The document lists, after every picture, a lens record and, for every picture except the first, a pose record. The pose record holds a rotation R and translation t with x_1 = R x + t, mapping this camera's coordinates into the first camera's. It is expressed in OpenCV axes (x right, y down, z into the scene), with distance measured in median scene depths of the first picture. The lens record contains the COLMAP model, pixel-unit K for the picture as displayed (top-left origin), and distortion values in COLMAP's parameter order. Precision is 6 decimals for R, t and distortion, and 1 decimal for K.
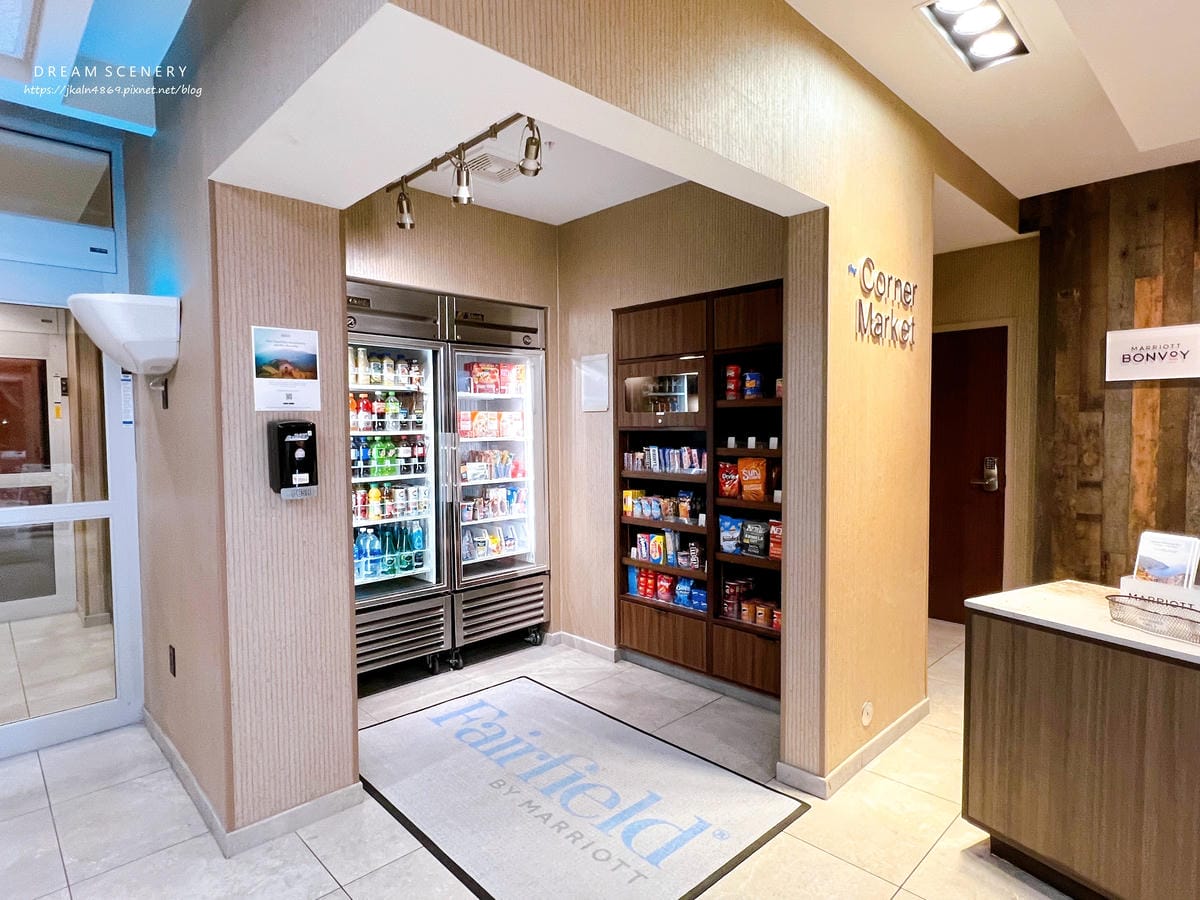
lens RADIAL K [[658.4, 0, 600.7], [0, 658.4, 449.5], [0, 0, 1]] dist [-0.001282, -0.000810]
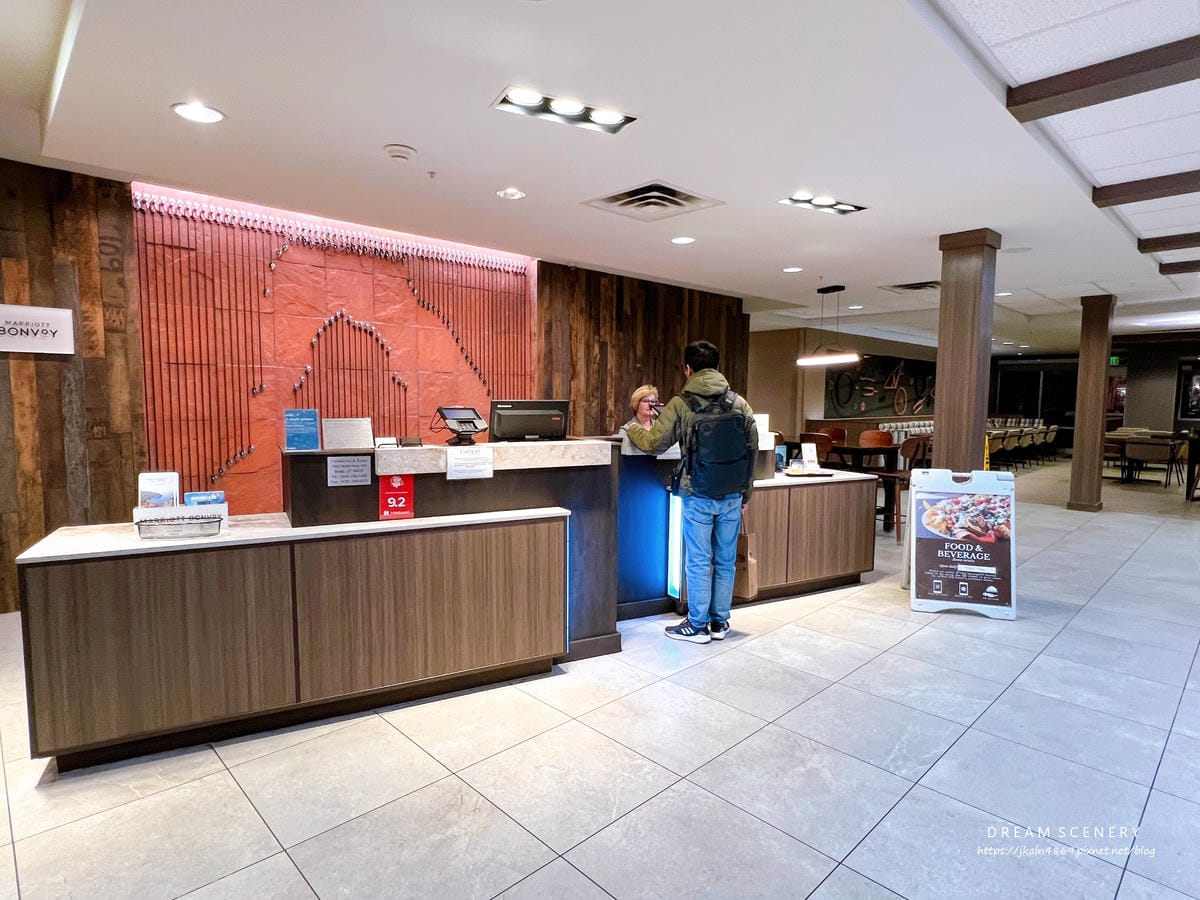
lens RADIAL K [[658.4, 0, 598.0], [0, 658.4, 441.4], [0, 0, 1]] dist [-0.001282, -0.000810]
pose [[-0.000946, -0.067217, 0.997738, -0.288022], [0.031155, 0.997252, 0.067214, -0.000724], [-0.999514, 0.031148, 0.001151, 0.033968]]
